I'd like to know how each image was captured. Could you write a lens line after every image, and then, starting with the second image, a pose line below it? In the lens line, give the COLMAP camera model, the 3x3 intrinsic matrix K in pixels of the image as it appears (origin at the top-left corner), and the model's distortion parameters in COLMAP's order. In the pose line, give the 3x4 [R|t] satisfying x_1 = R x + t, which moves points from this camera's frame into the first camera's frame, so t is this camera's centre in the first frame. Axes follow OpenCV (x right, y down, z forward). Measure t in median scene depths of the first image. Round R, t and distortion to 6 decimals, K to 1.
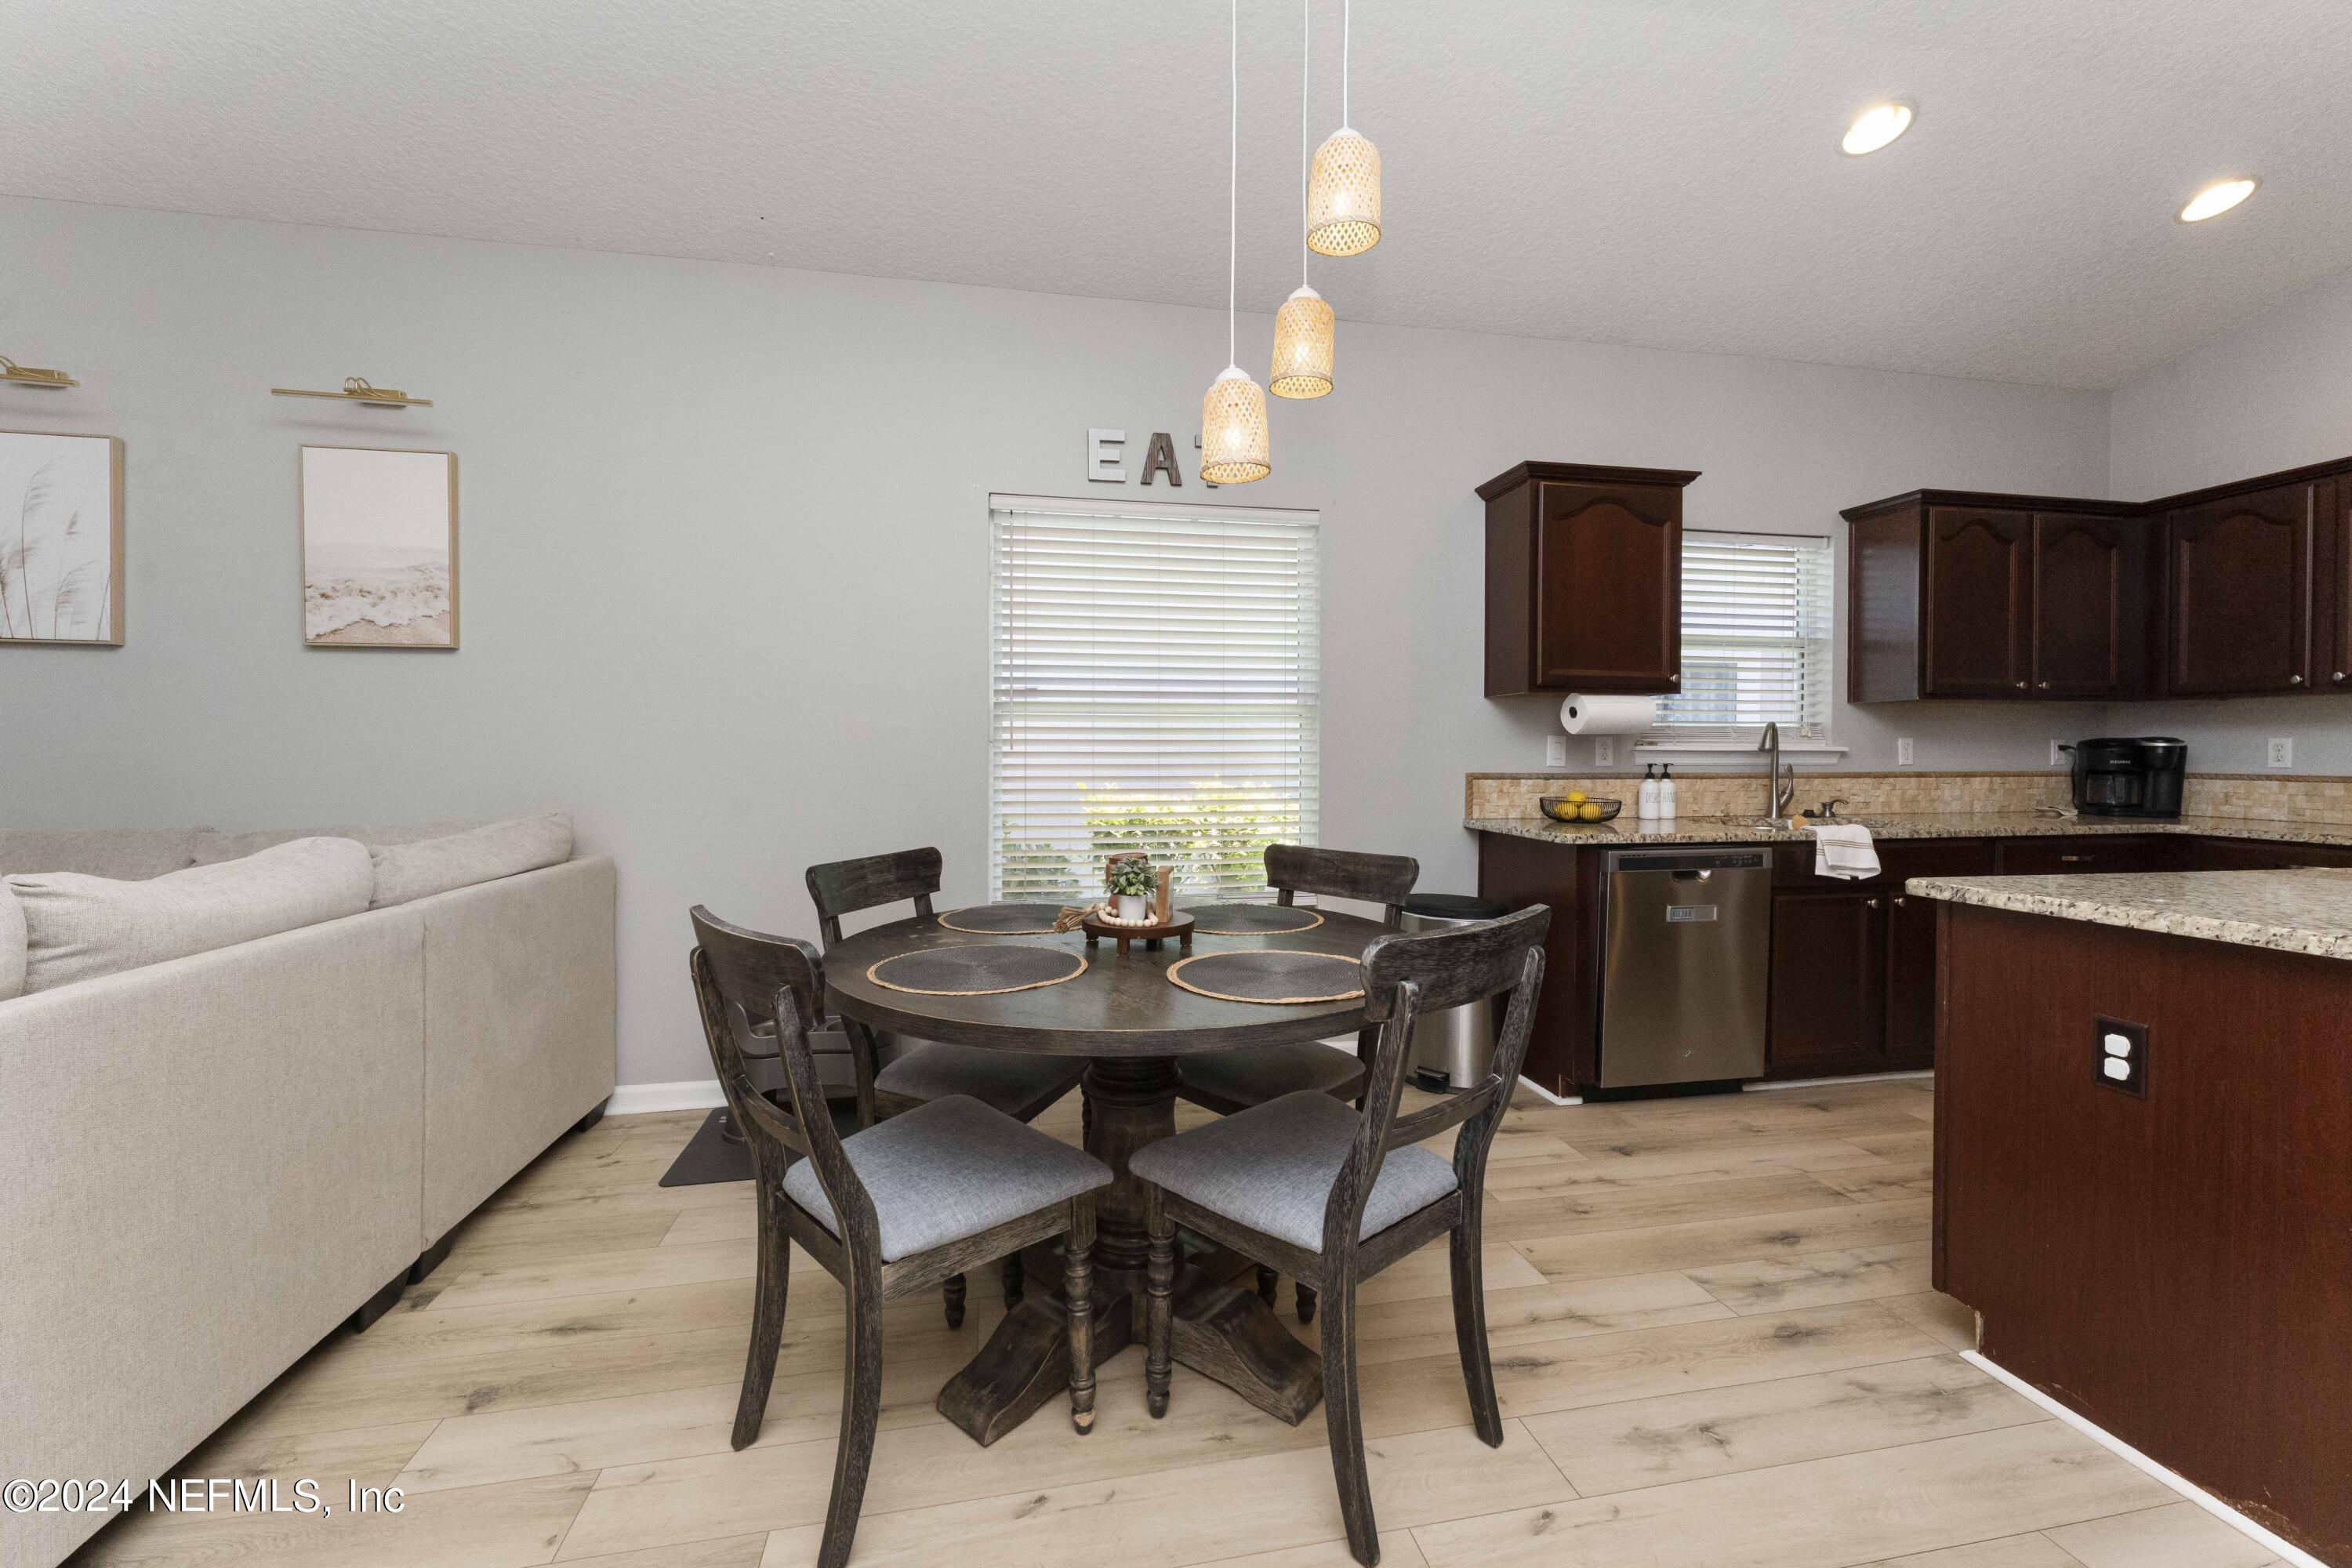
lens RADIAL K [[939.8, 0, 1154.5], [0, 939.8, 767.4], [0, 0, 1]] dist [-0.004096, 0.000578]
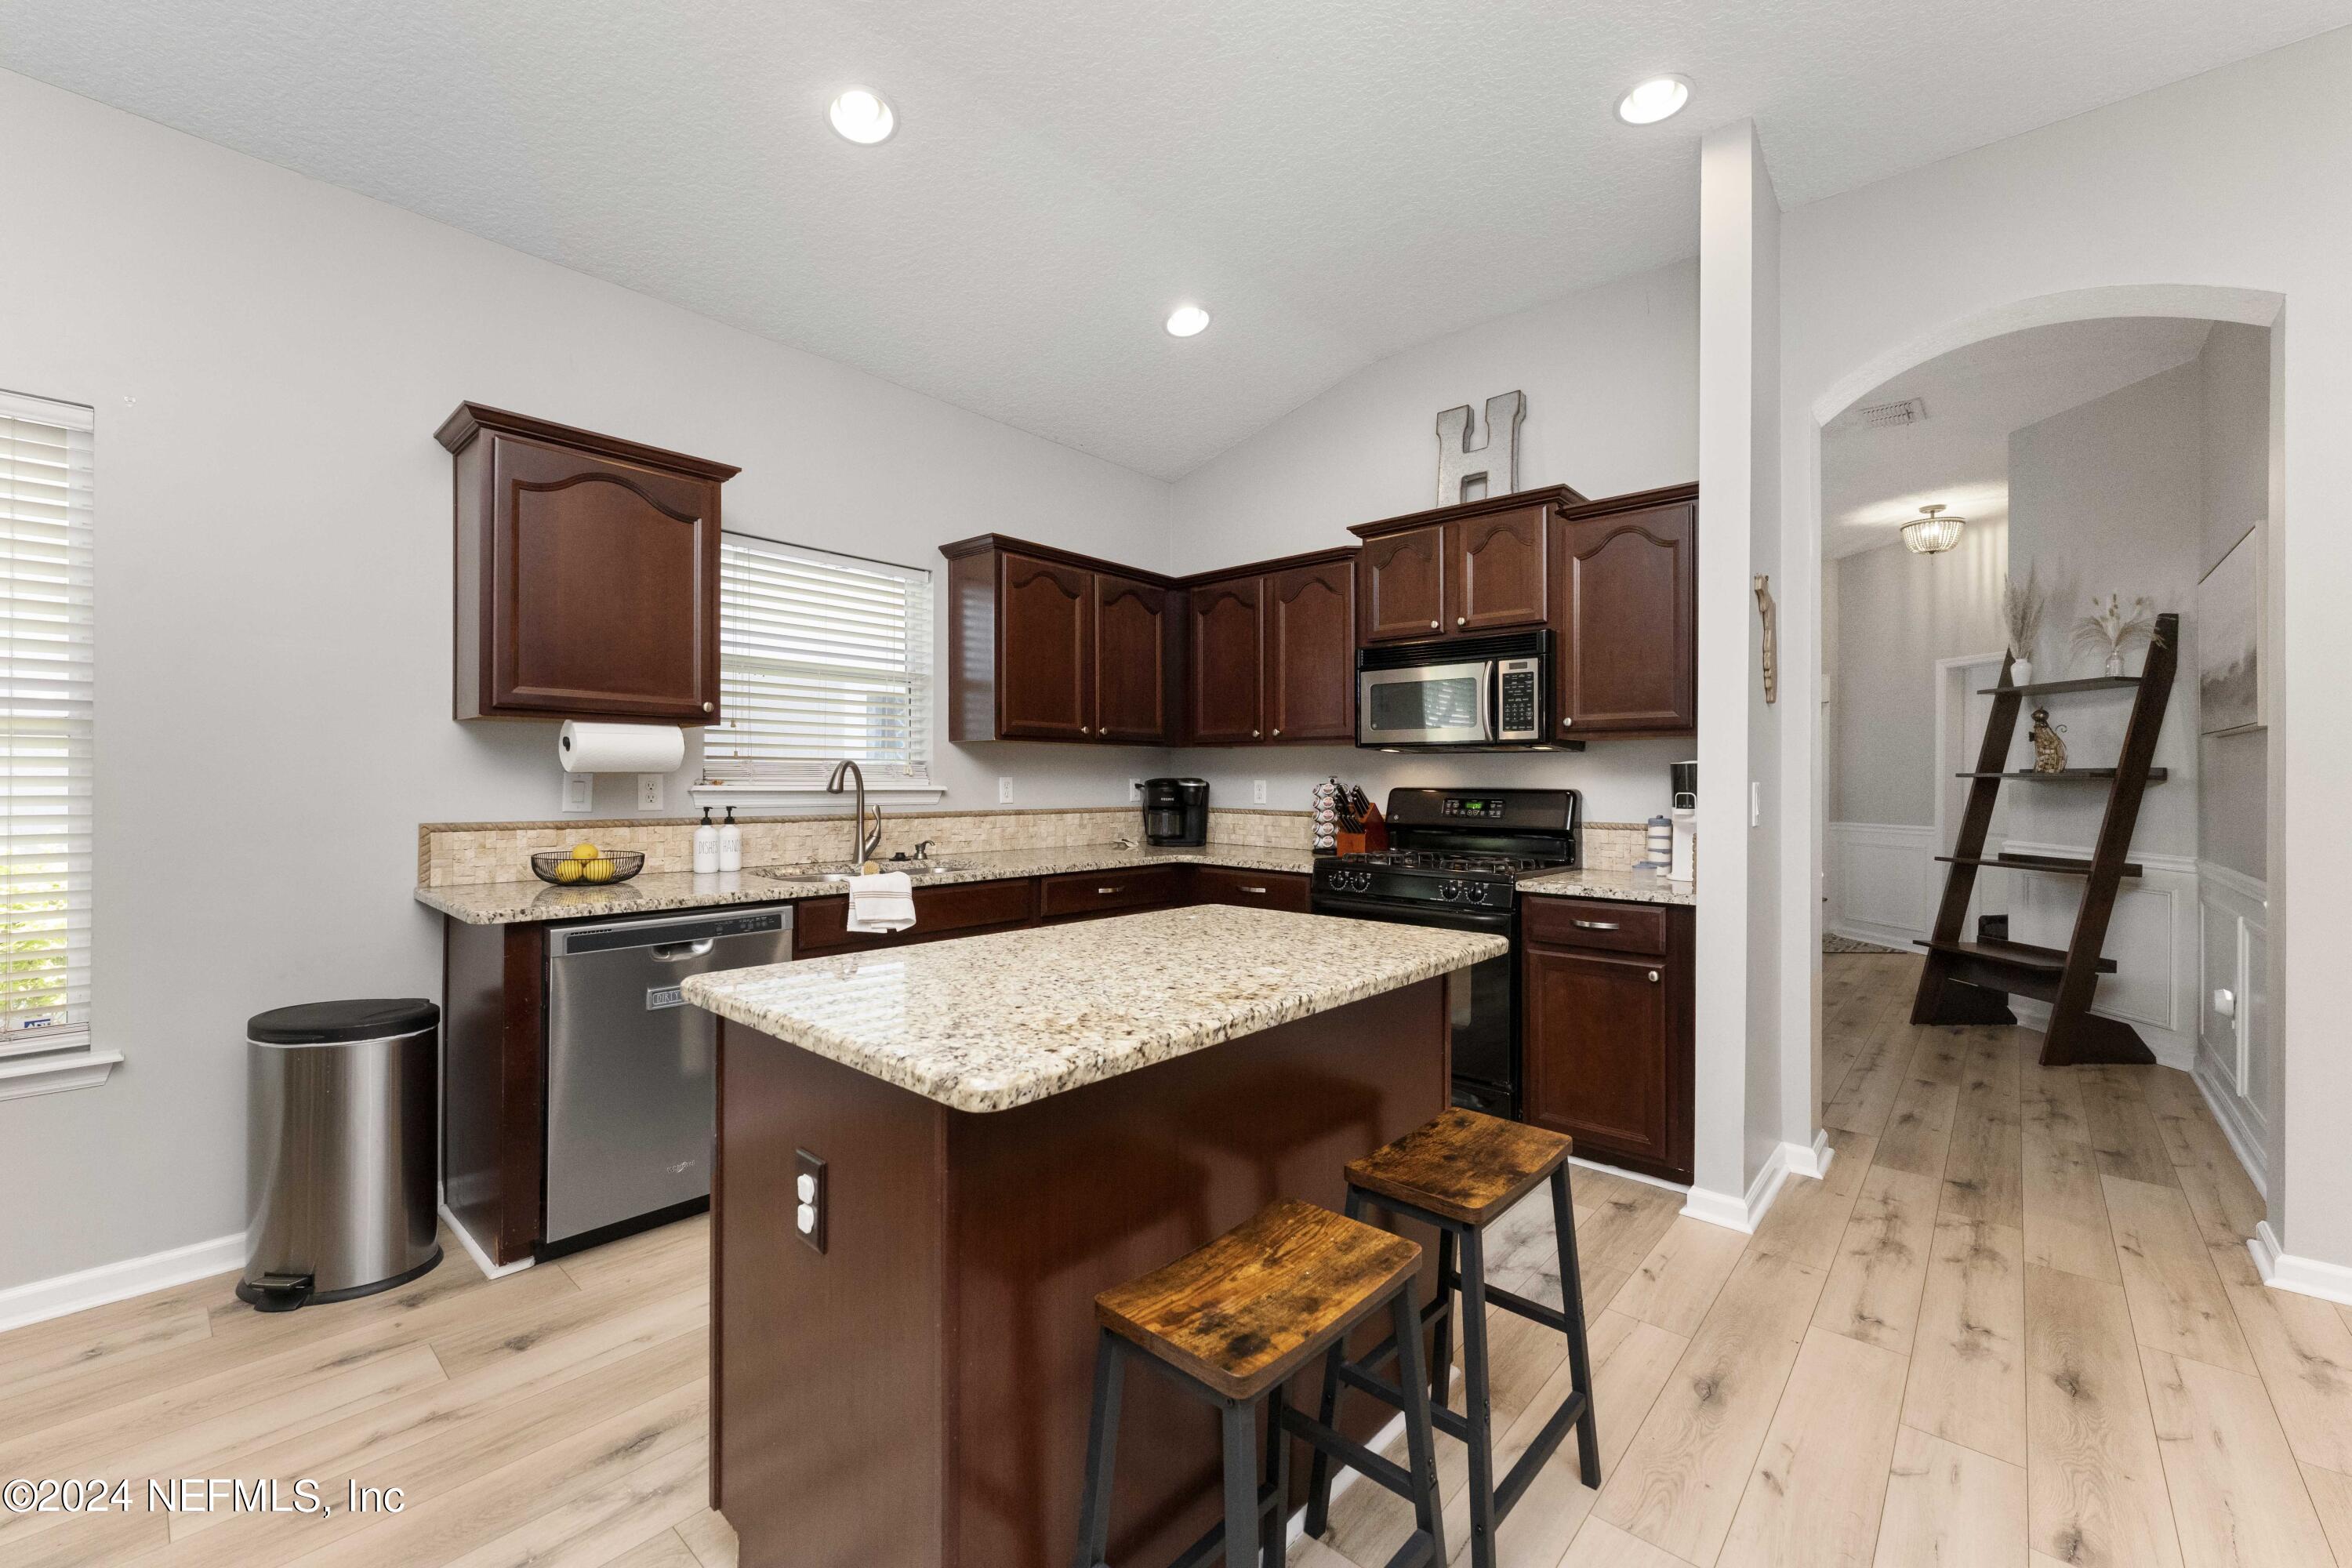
lens RADIAL K [[939.8, 0, 1173.8], [0, 939.8, 774.3], [0, 0, 1]] dist [-0.004096, 0.000578]
pose [[0.793755, 0.007929, 0.608187, 0.367300], [0.003487, 0.999839, -0.017585, -0.017817], [-0.608228, 0.016079, 0.793599, 0.080537]]
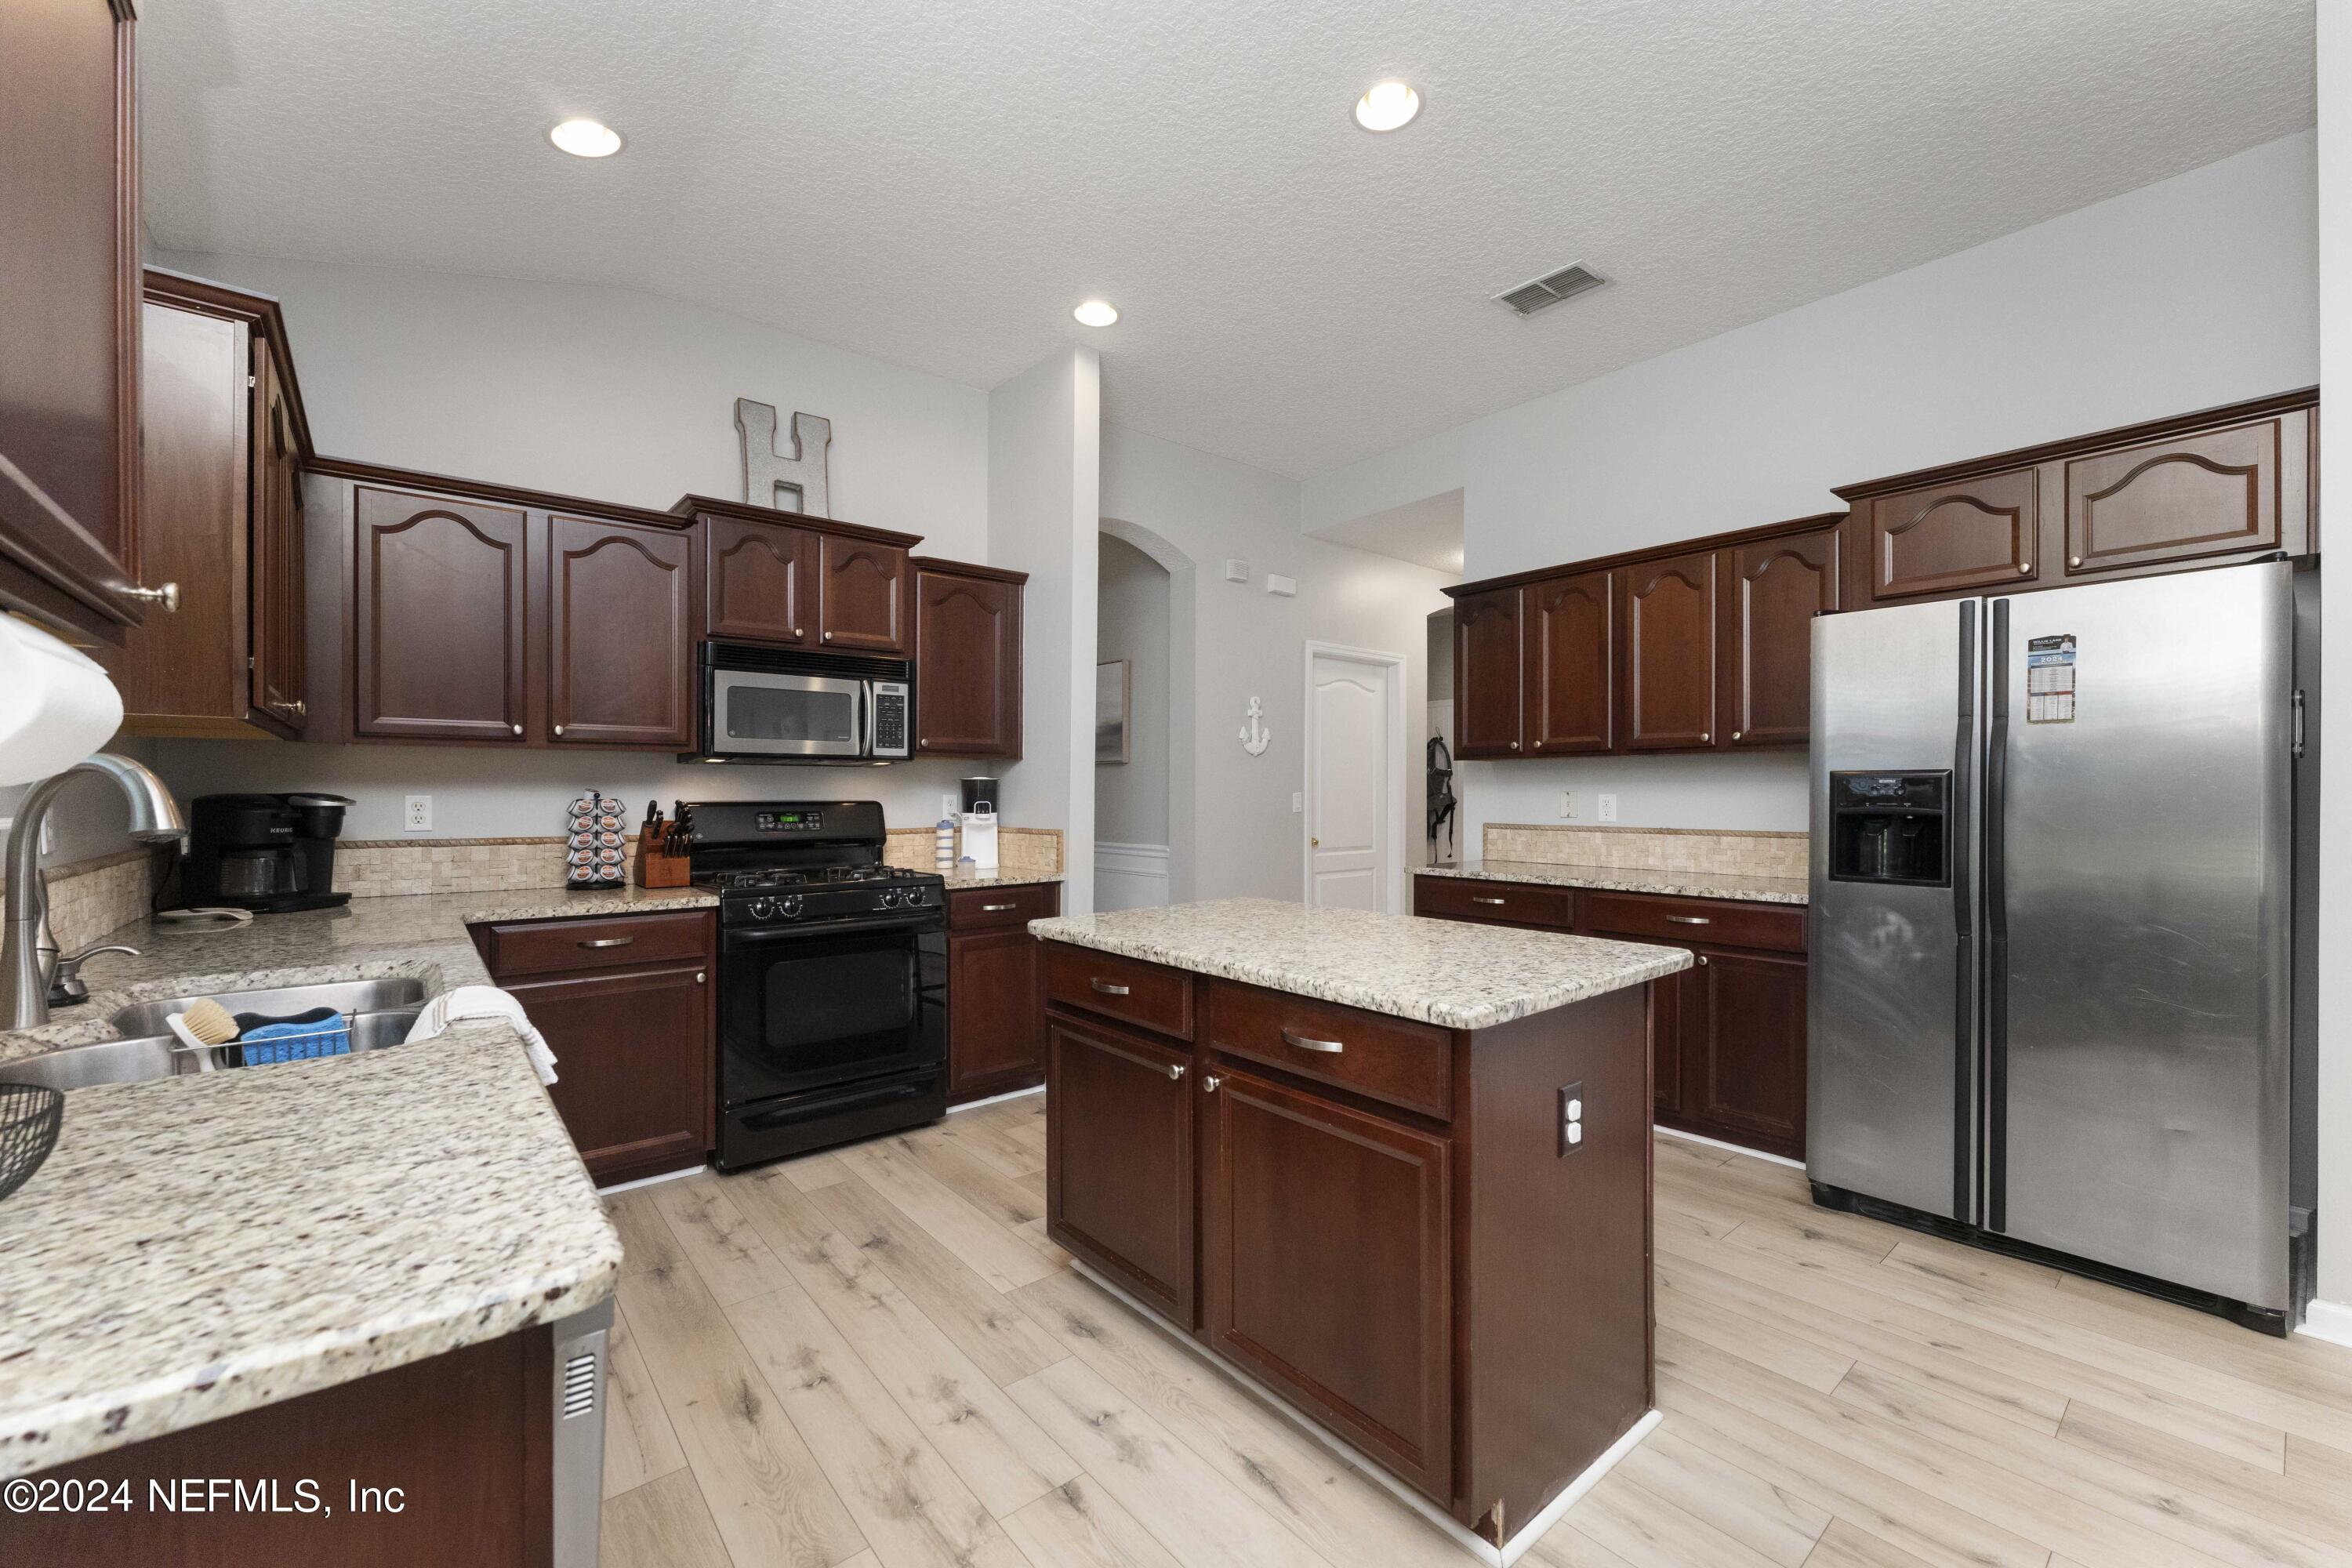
lens RADIAL K [[939.8, 0, 1156.1], [0, 939.8, 799.3], [0, 0, 1]] dist [-0.004096, 0.000578]
pose [[-0.460493, 0.006420, 0.887640, 0.160291], [0.022649, 0.999733, 0.004519, -0.017792], [-0.887375, 0.022185, -0.460515, 0.837612]]
